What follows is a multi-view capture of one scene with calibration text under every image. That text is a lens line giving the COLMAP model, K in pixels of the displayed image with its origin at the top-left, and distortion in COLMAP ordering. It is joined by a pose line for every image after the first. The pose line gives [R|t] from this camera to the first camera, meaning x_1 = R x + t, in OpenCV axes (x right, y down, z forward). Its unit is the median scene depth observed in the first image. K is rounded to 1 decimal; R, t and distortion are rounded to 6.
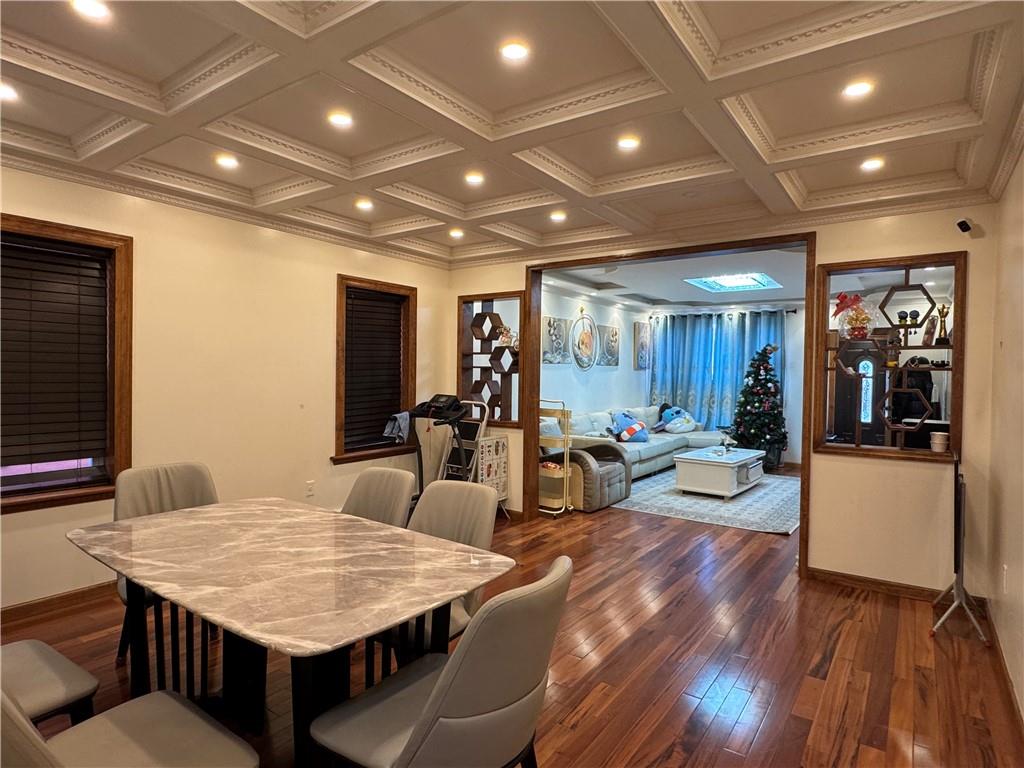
lens RADIAL K [[587.2, 0, 512.2], [0, 587.2, 384.8], [0, 0, 1]] dist [0.002446, 0.000667]
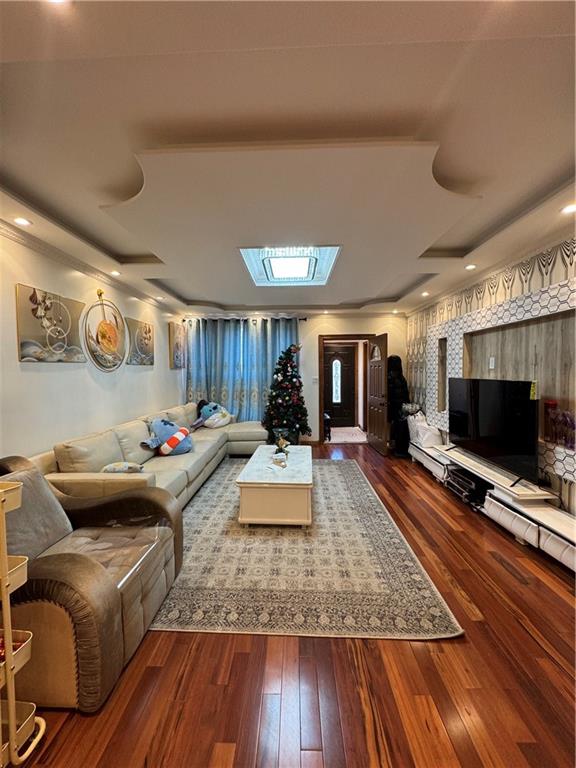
lens RADIAL K [[307.6, 0, 287.1], [0, 307.6, 381.9], [0, 0, 1]] dist [-0.003472, 0.000715]
pose [[0.832776, -0.042247, 0.551996, 0.084143], [0.032902, 0.999098, 0.026827, -0.011738], [-0.552632, -0.004179, 0.833415, 0.460821]]
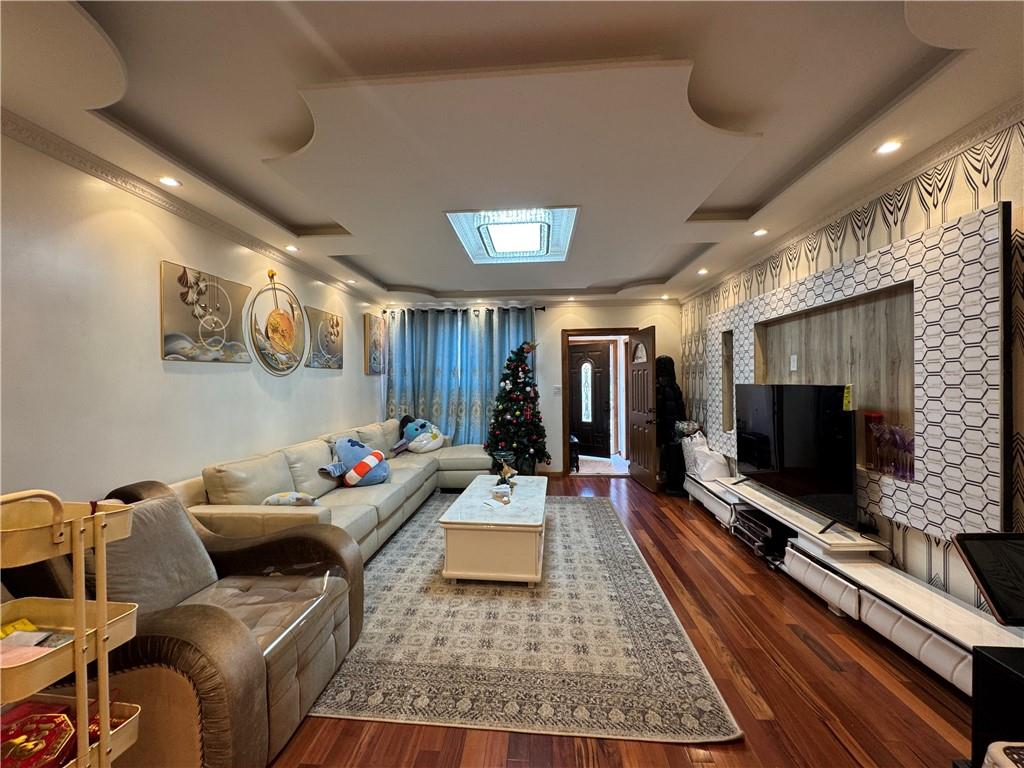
lens RADIAL K [[410.1, 0, 510.6], [0, 410.1, 381.8], [0, 0, 1]] dist [-0.003472, 0.000715]
pose [[0.857292, -0.022938, 0.514319, 0.096987], [0.032917, 0.999405, -0.010295, -0.004548], [-0.513777, 0.025756, 0.857537, 0.453625]]
